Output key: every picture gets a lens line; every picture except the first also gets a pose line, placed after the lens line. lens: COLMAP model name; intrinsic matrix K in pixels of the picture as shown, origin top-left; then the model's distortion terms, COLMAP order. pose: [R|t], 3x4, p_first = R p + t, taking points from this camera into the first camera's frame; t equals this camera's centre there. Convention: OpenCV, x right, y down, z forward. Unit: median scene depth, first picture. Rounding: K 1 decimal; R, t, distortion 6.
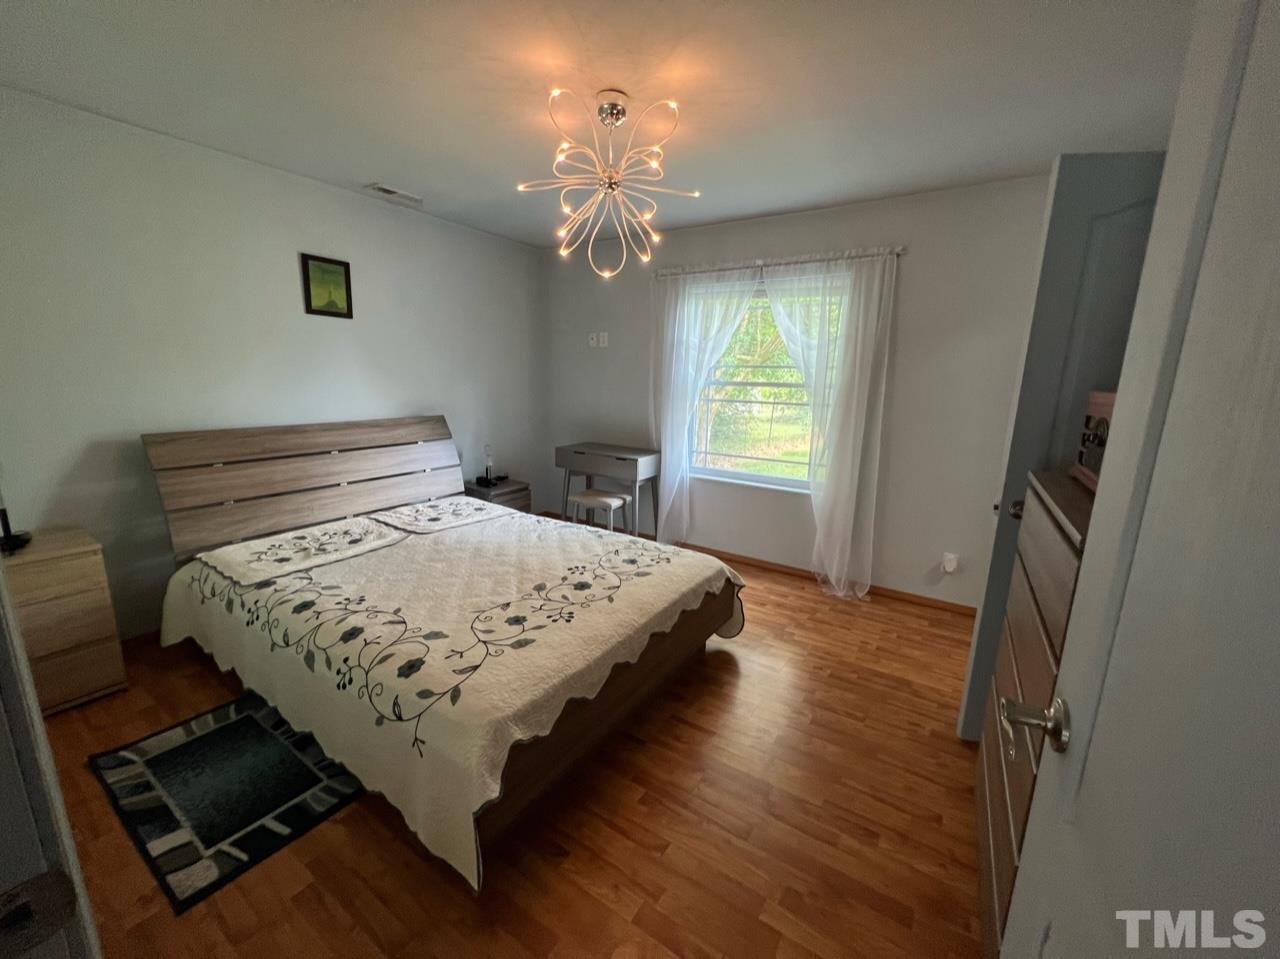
lens RADIAL K [[514.2, 0, 640.4], [0, 514.2, 486.3], [0, 0, 1]] dist [0.002283, -0.000859]
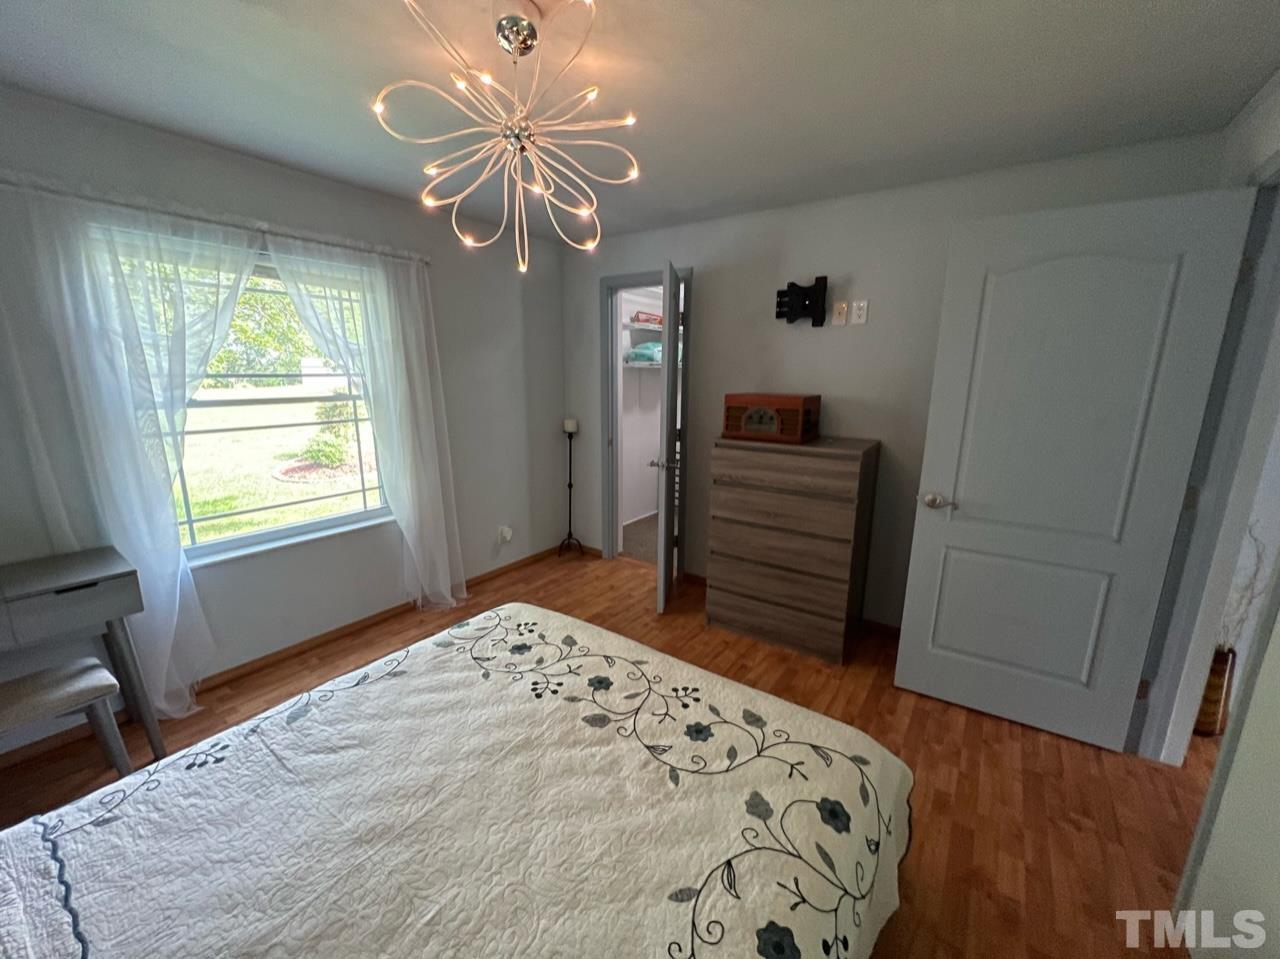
lens RADIAL K [[516.9, 0, 642.3], [0, 516.9, 476.7], [0, 0, 1]] dist [-0.001175, -0.000002]
pose [[0.030871, -0.226713, 0.973472, -0.743740], [0.206895, 0.954293, 0.215685, -0.237528], [-0.977876, 0.194748, 0.076366, 0.770754]]
